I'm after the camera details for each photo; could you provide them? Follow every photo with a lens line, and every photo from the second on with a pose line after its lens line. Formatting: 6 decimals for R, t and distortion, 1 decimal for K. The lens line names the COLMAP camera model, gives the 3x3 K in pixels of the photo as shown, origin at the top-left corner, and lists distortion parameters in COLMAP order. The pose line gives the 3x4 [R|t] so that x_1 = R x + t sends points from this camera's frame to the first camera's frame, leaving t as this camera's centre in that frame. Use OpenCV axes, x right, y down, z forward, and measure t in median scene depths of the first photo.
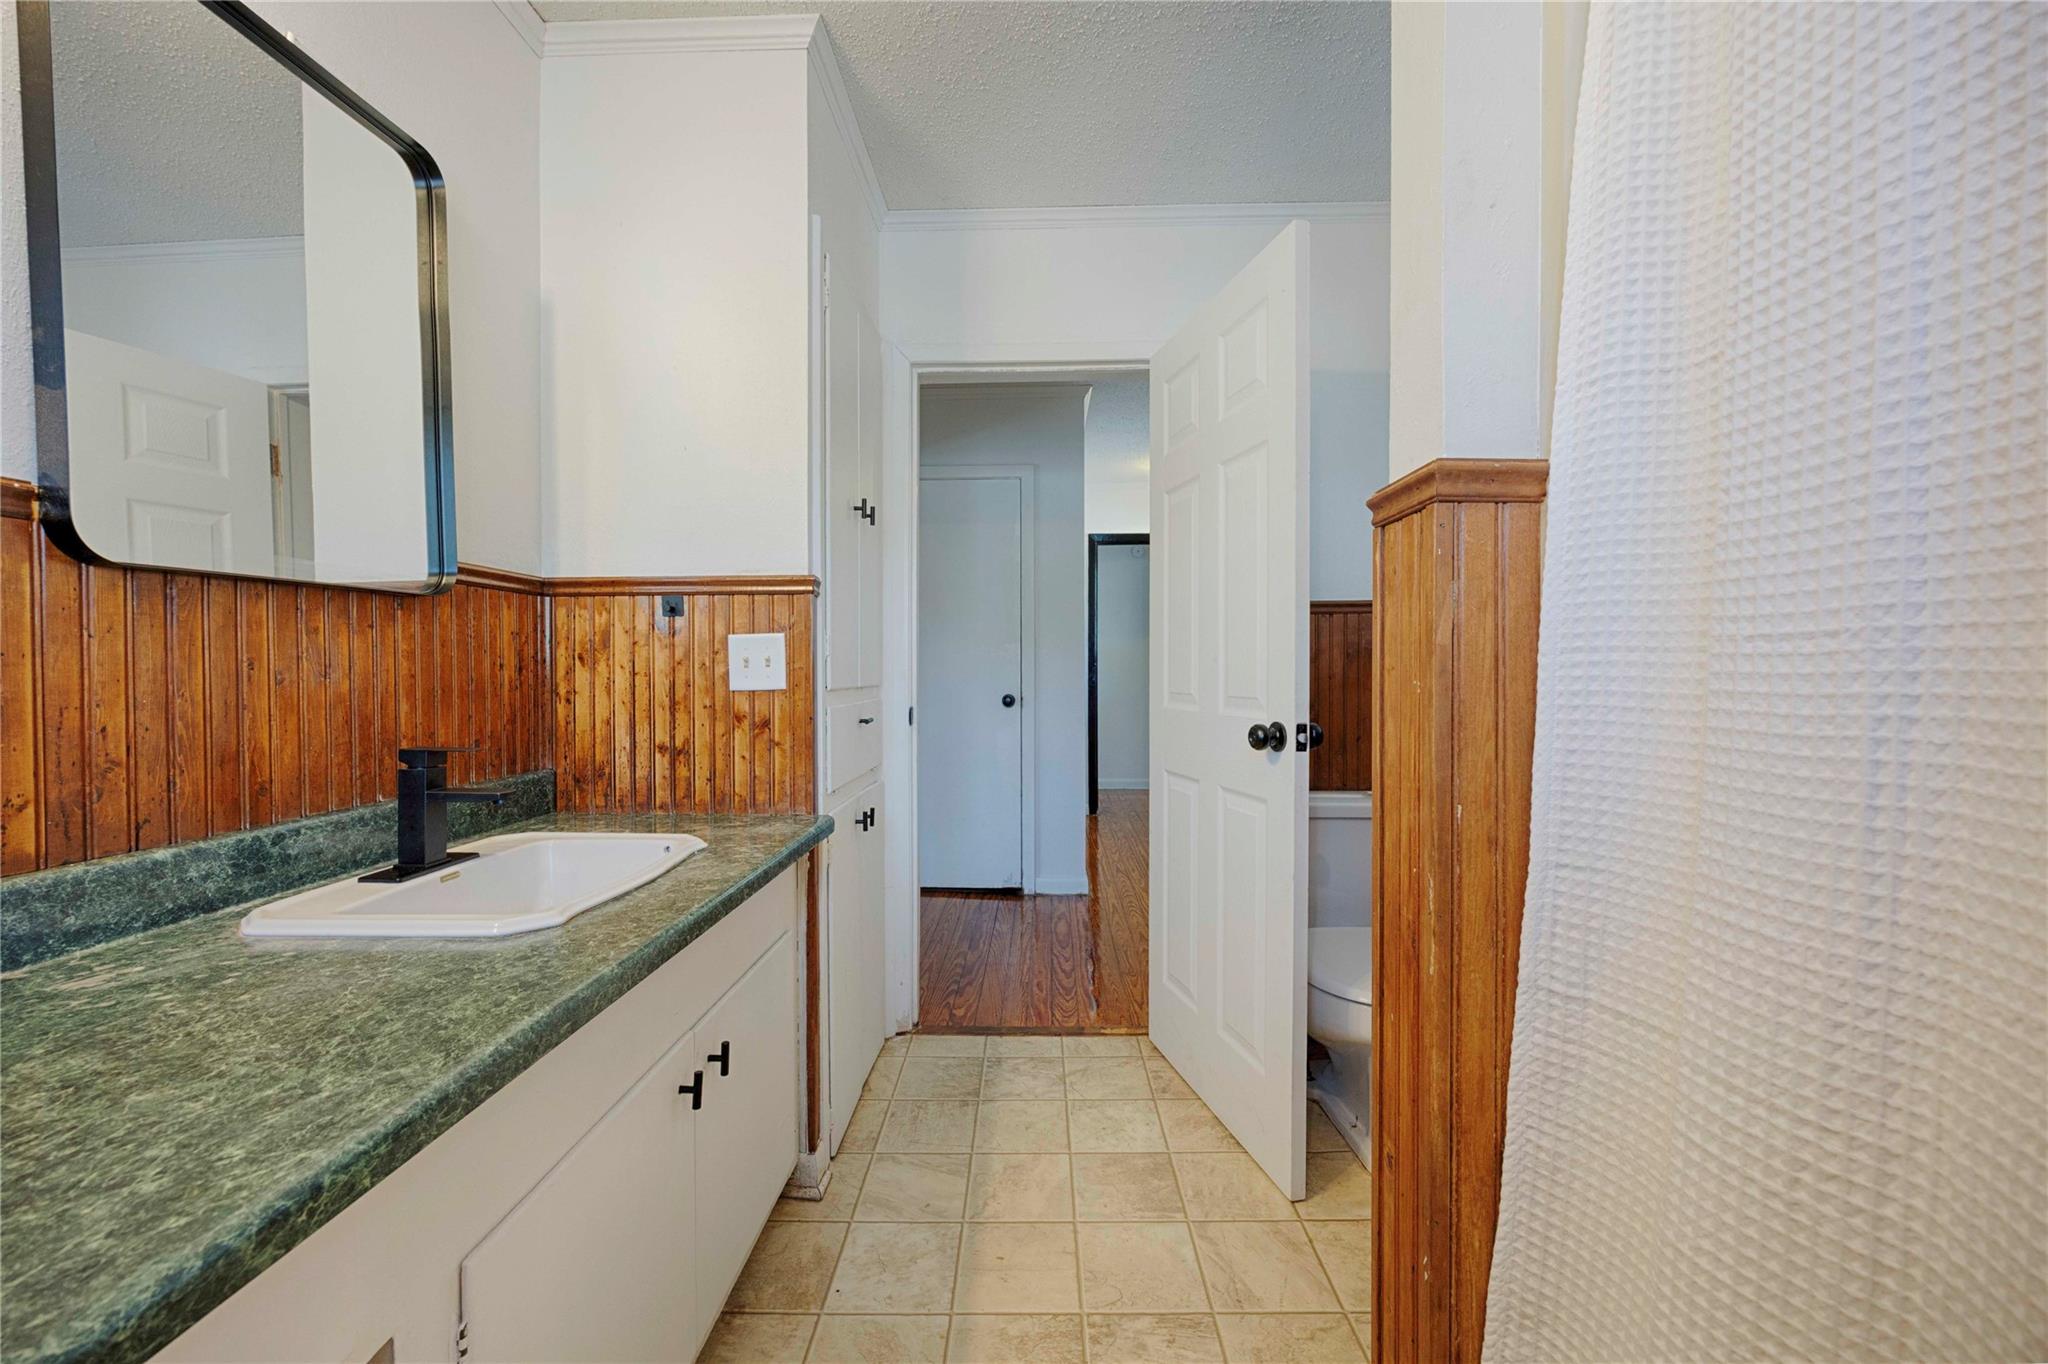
lens RADIAL K [[779.8, 0, 1025.3], [0, 779.8, 682.1], [0, 0, 1]] dist [-0.005423, -0.000014]
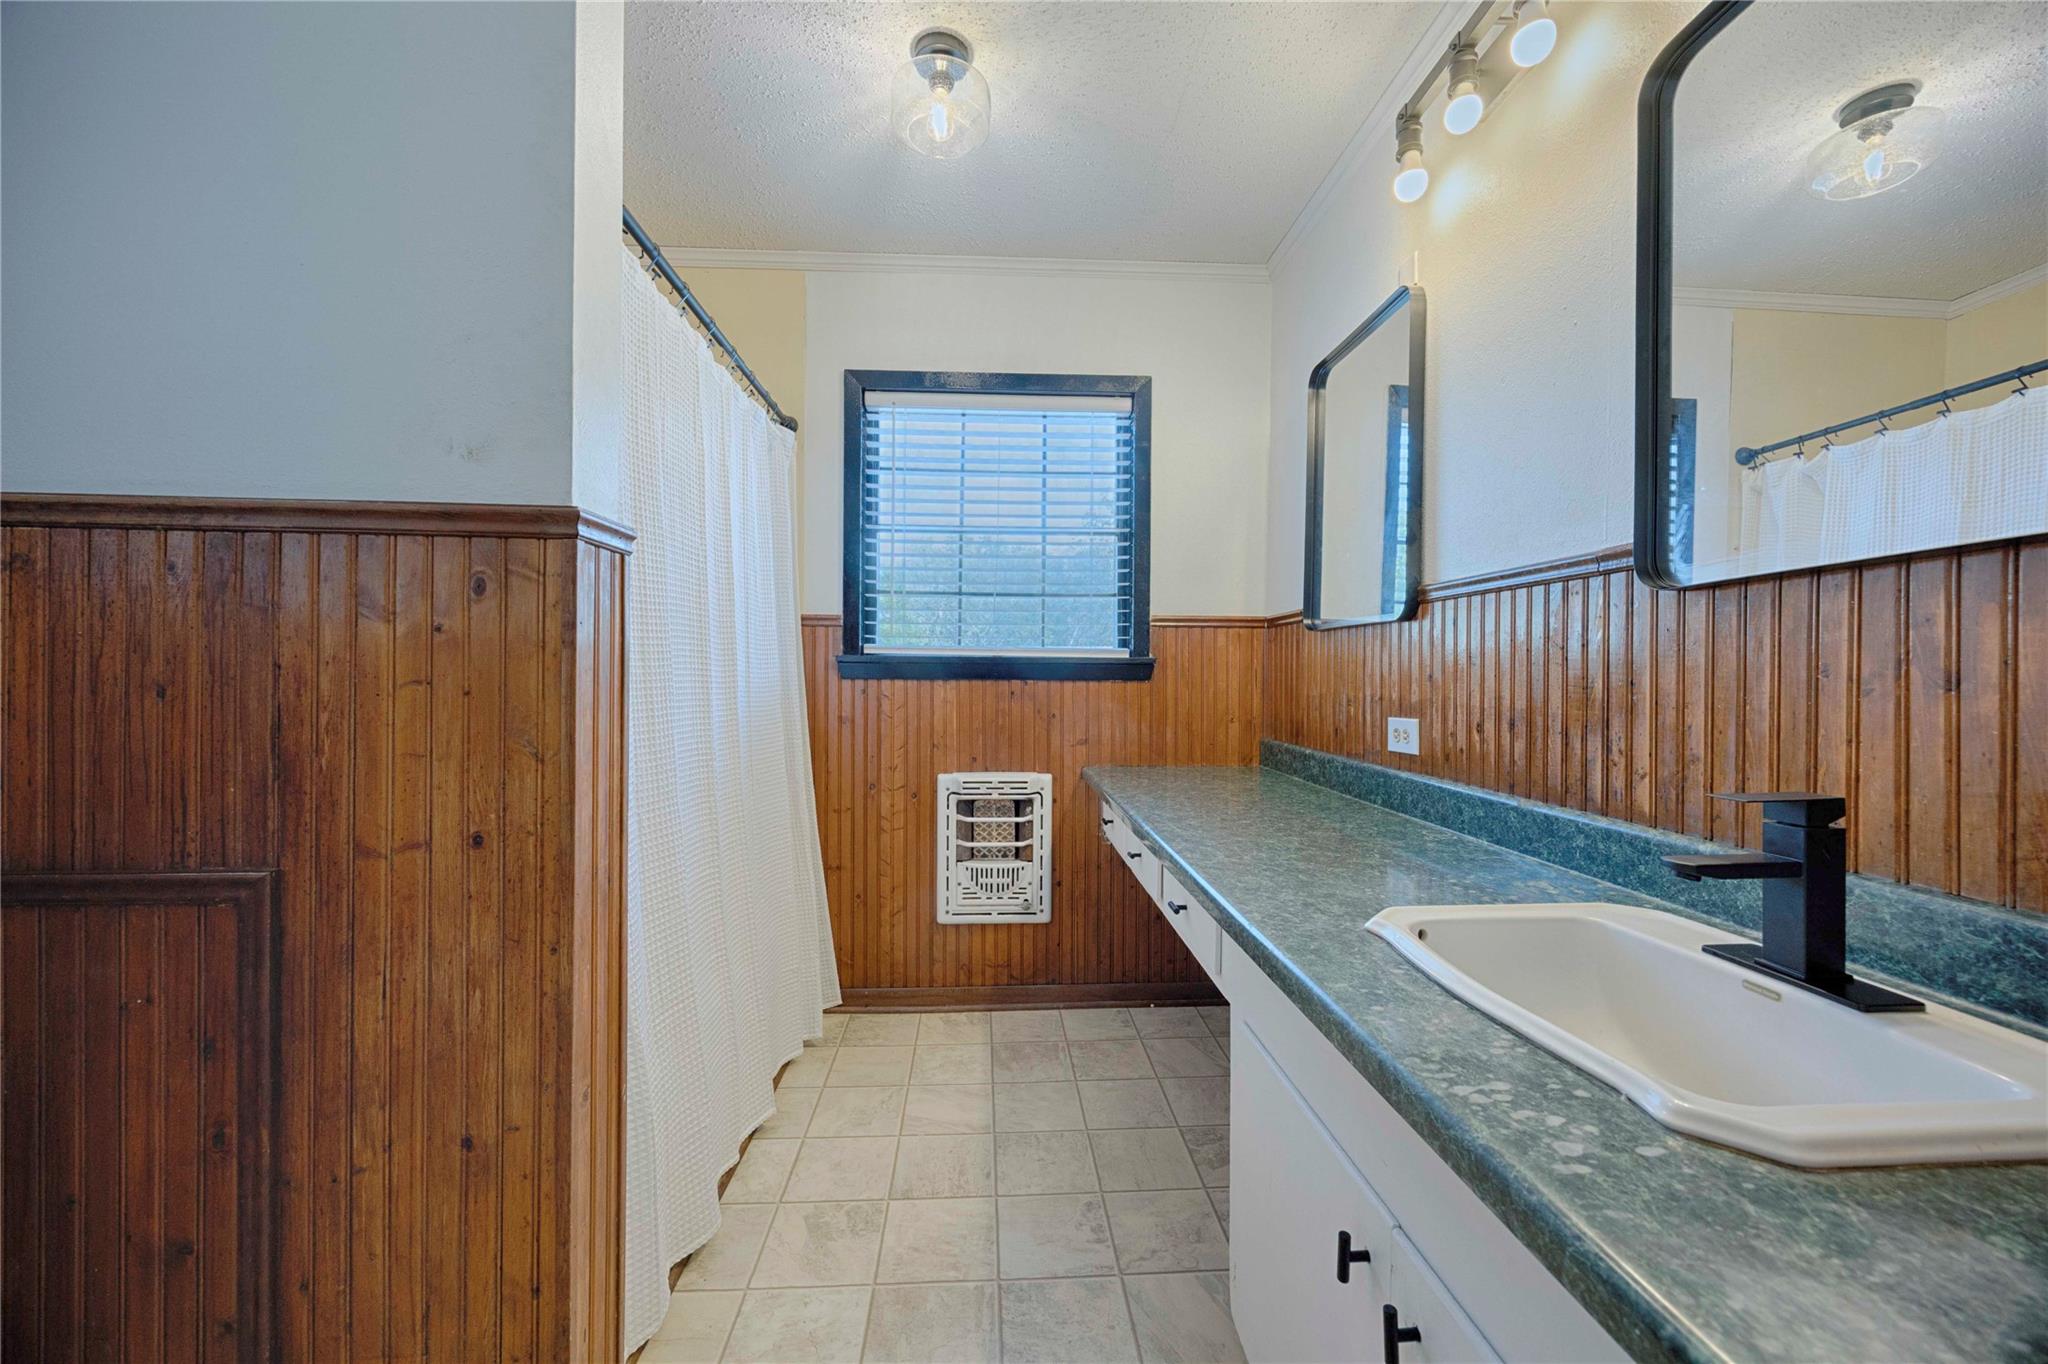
lens RADIAL K [[779.8, 0, 1024.5], [0, 779.8, 678.3], [0, 0, 1]] dist [-0.005423, -0.000014]
pose [[-0.997683, -0.004826, -0.067863, -0.093075], [-0.005868, 0.999868, 0.015174, -0.026441], [0.067781, 0.015537, -0.997579, 2.114561]]
